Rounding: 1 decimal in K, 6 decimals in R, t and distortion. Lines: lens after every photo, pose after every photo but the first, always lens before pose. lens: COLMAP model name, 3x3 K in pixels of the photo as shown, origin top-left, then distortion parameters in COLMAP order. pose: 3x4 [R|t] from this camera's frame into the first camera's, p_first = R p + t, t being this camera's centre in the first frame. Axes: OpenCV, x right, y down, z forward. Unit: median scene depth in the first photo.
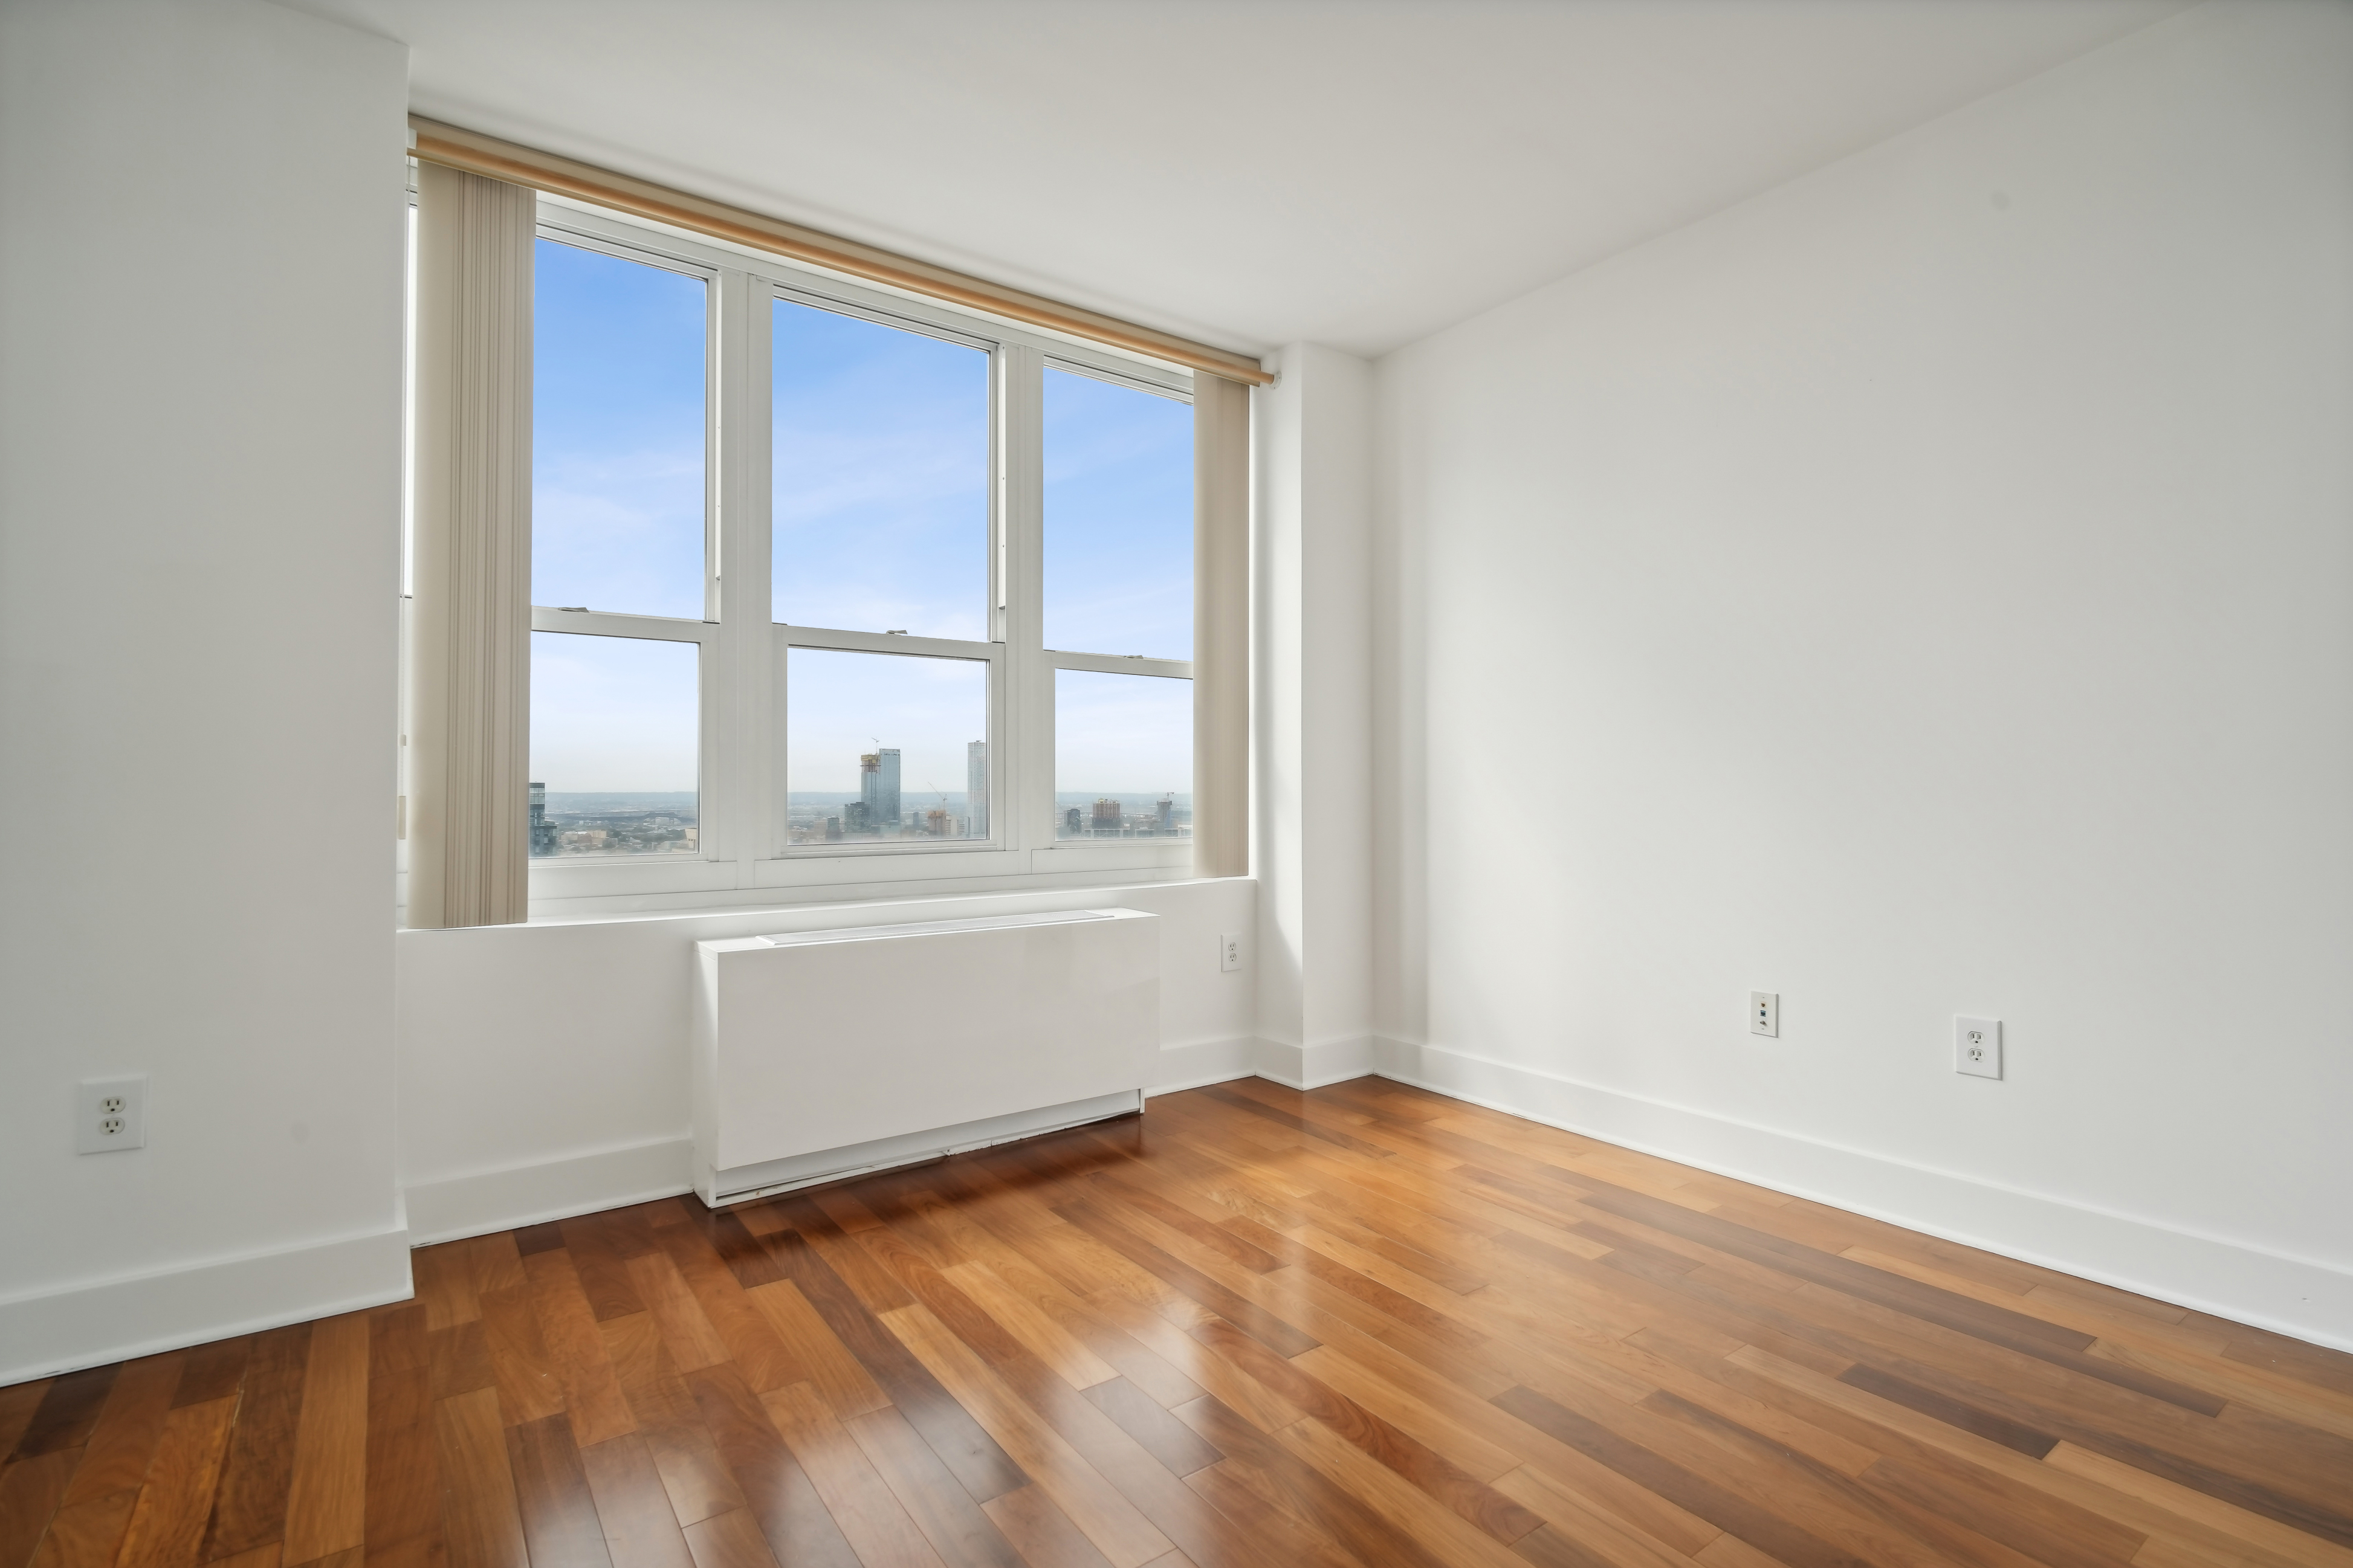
lens RADIAL K [[1080.1, 0, 1178.9], [0, 1080.1, 797.5], [0, 0, 1]] dist [0.000972, 0.000085]
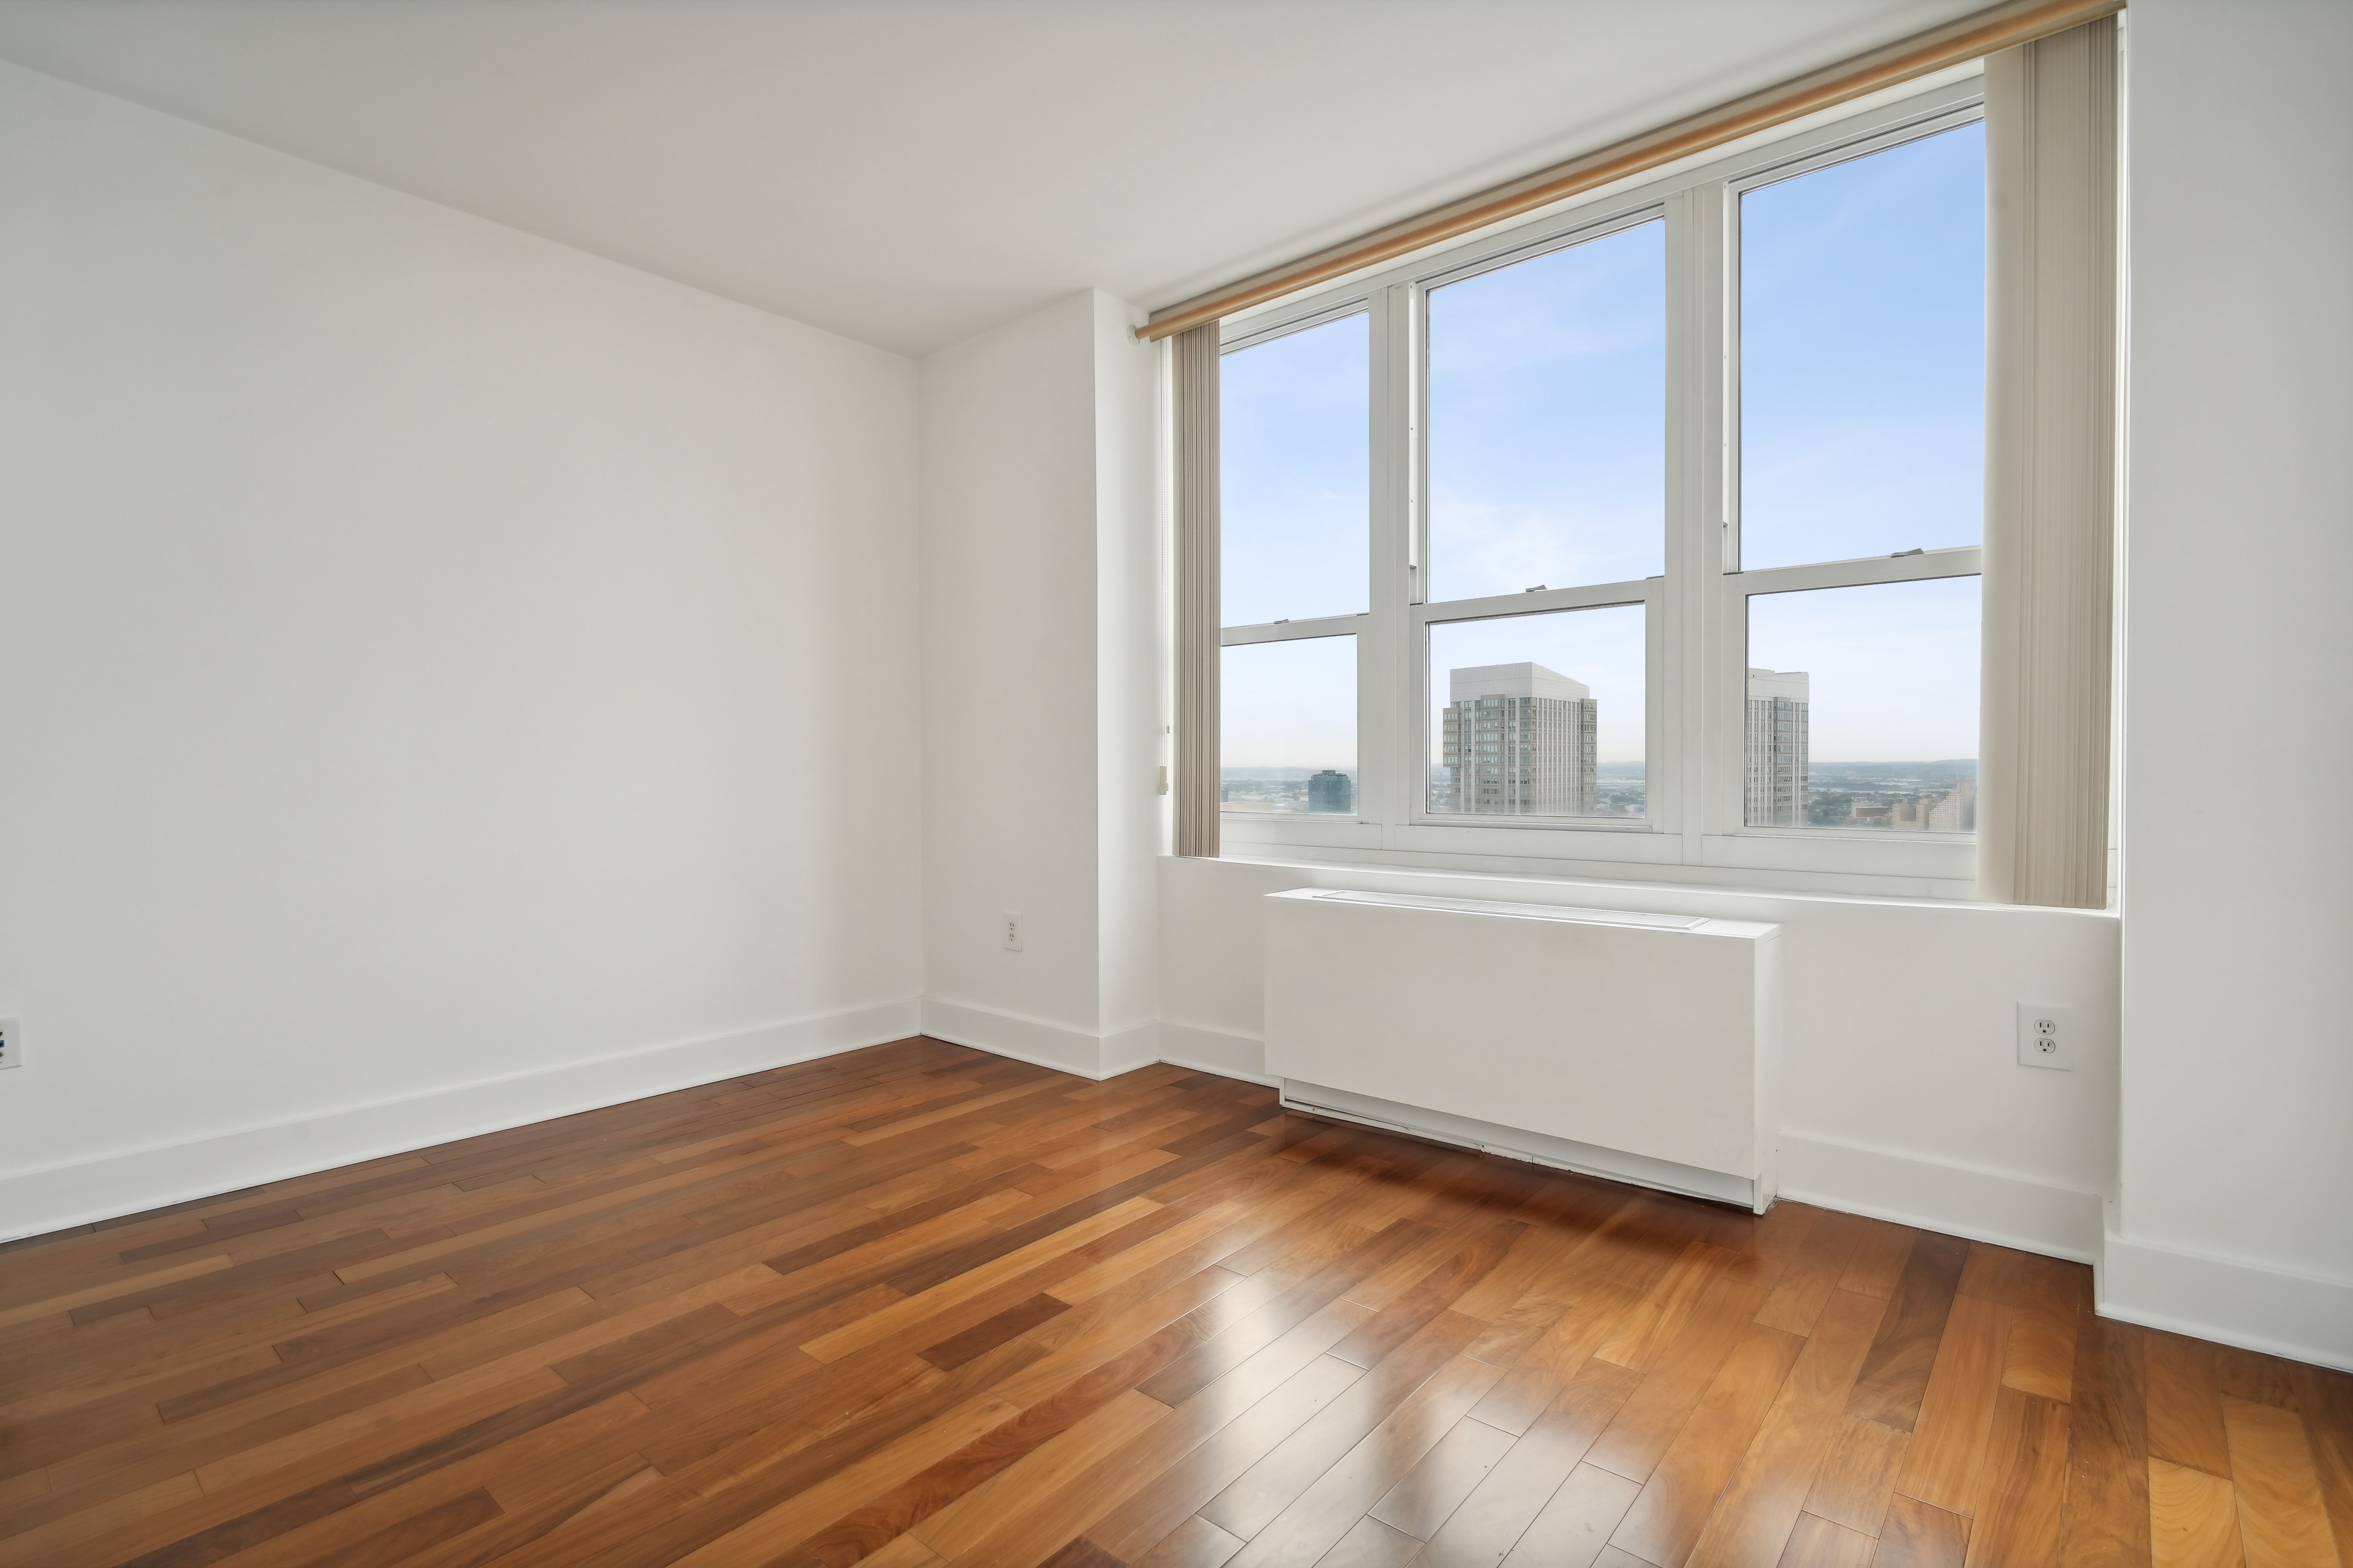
lens RADIAL K [[1099.3, 0, 1179.4], [0, 1099.3, 789.8], [0, 0, 1]] dist [-0.000207, -0.000386]
pose [[0.244523, 0.027467, -0.969254, 0.733217], [0.005550, 0.999543, 0.029725, -0.013271], [0.969628, -0.012647, 0.244259, 0.593169]]
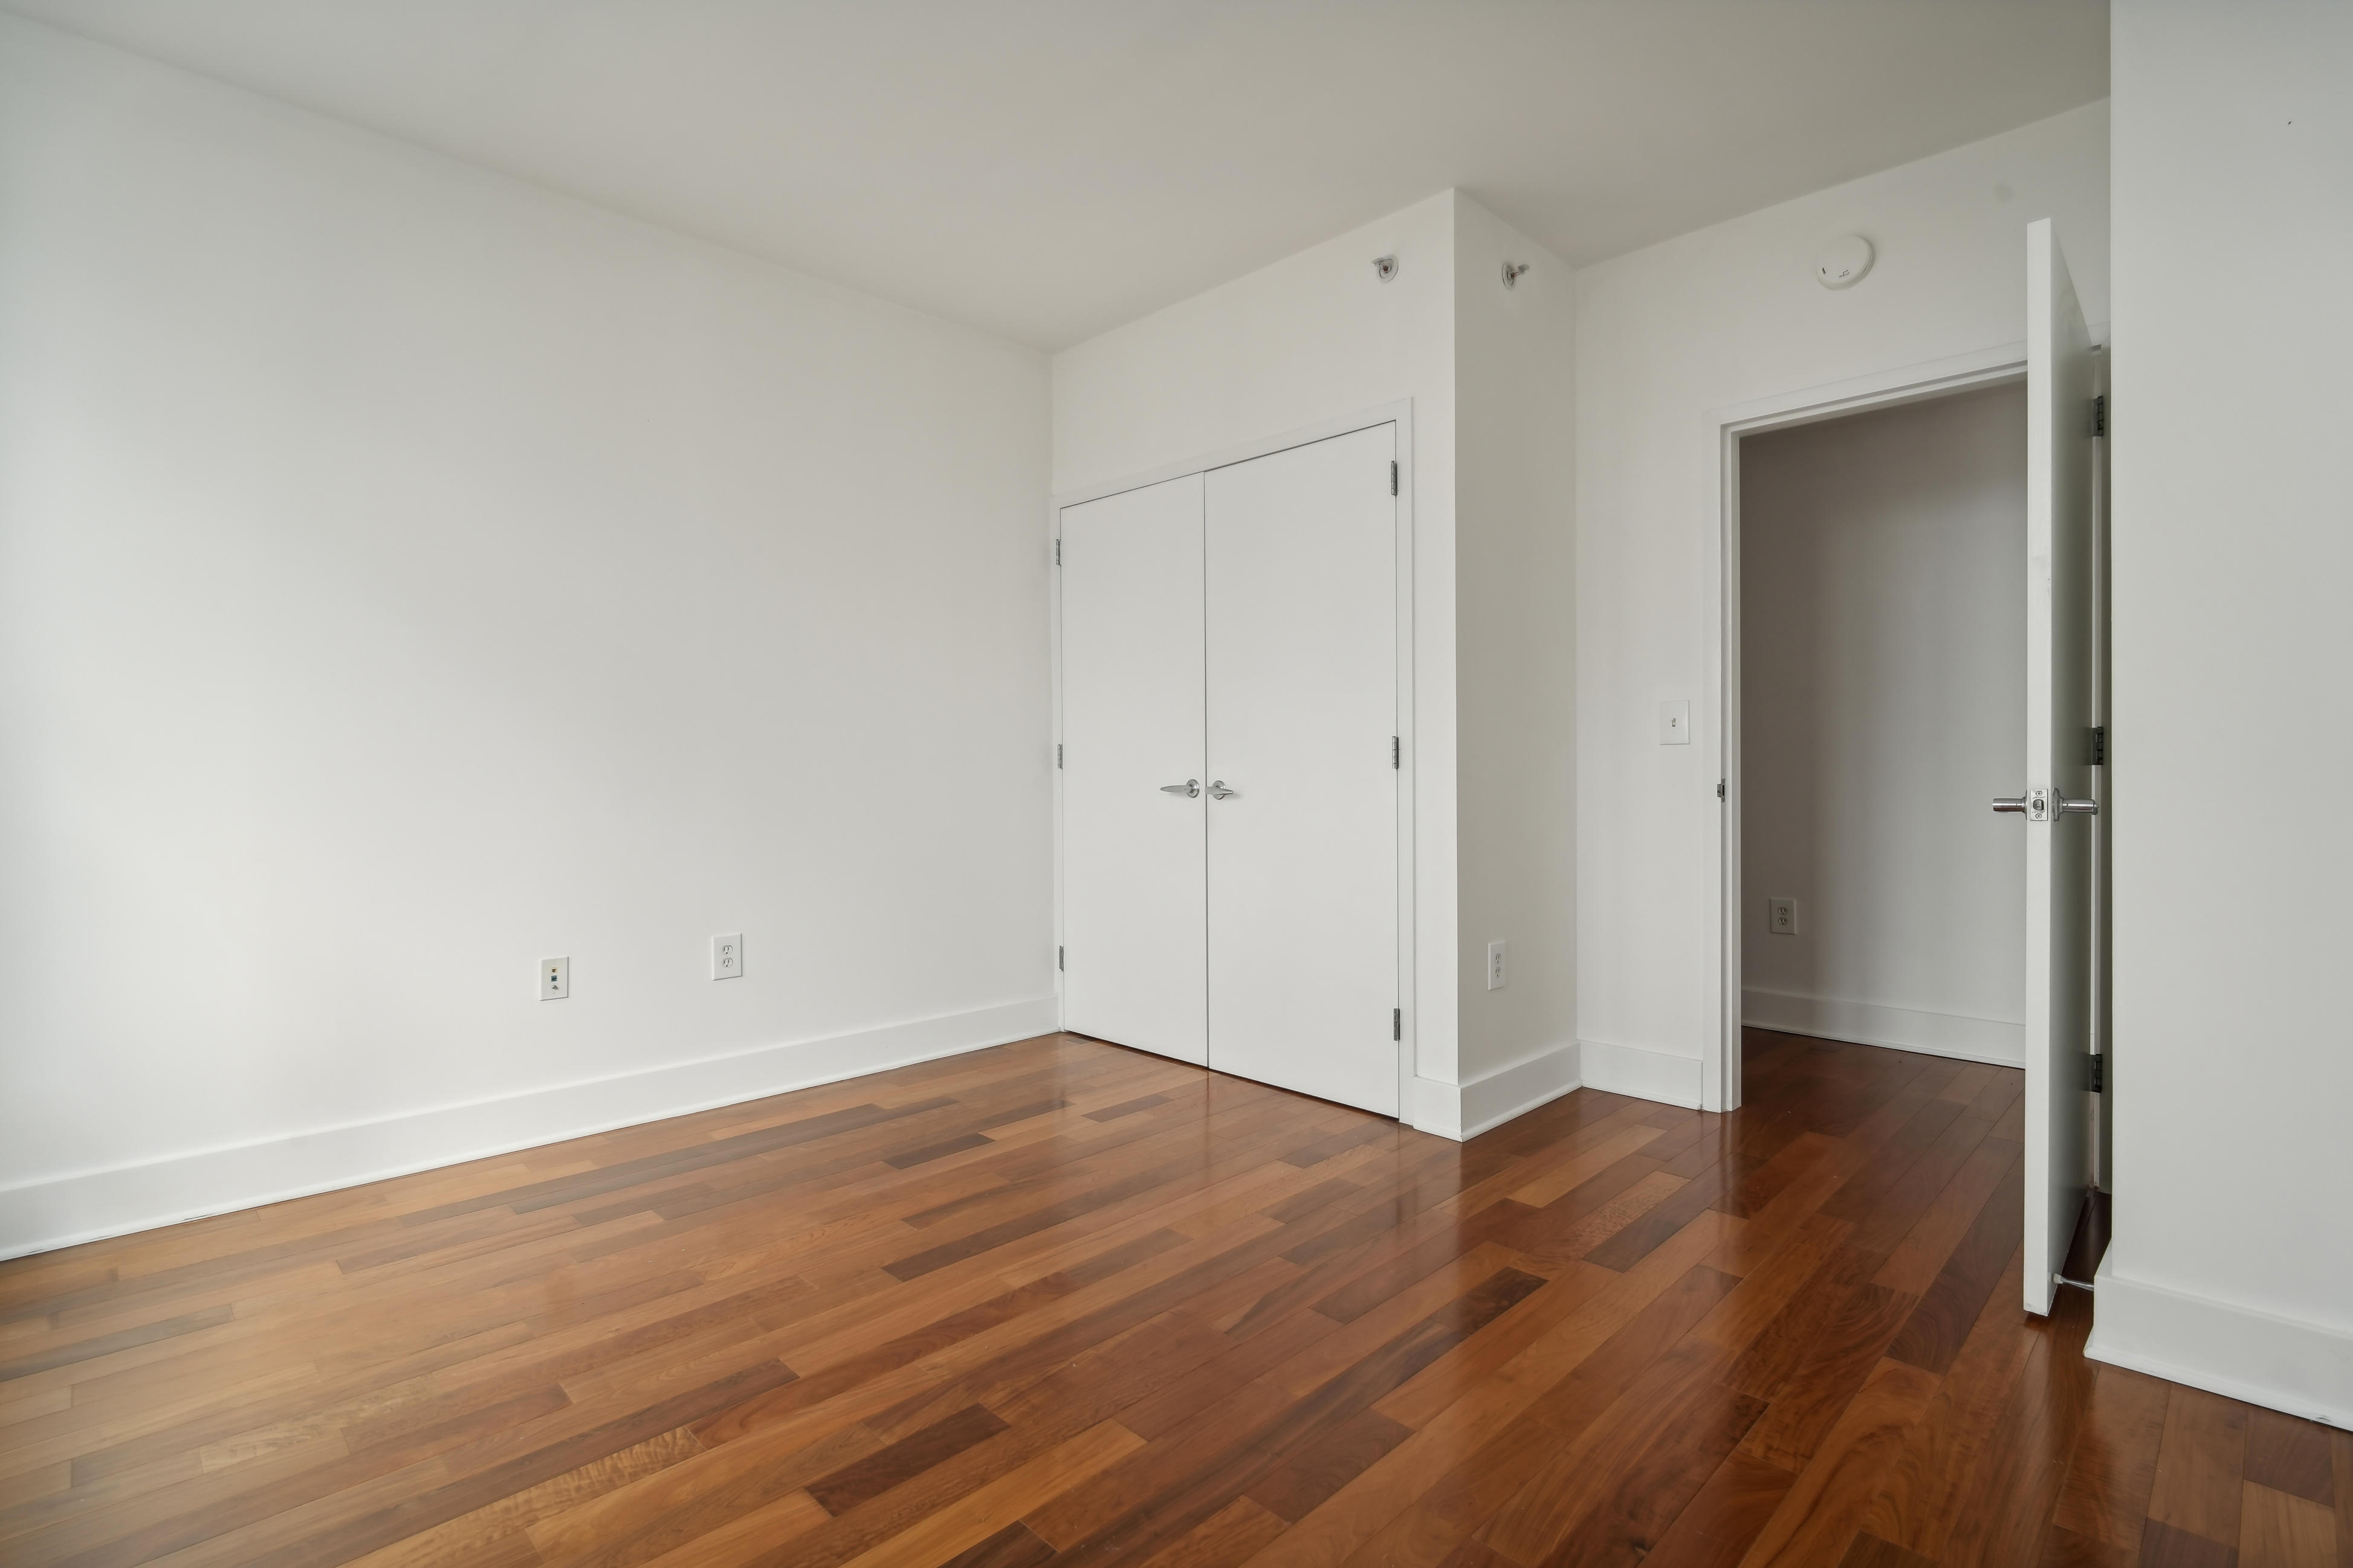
lens RADIAL K [[1099.3, 0, 1179.4], [0, 1099.3, 789.8], [0, 0, 1]] dist [-0.000207, -0.000386]
pose [[-0.156152, -0.018835, 0.987553, -0.633111], [0.001283, 0.999813, 0.019271, -0.001676], [-0.987732, 0.004276, -0.156099, 0.598279]]
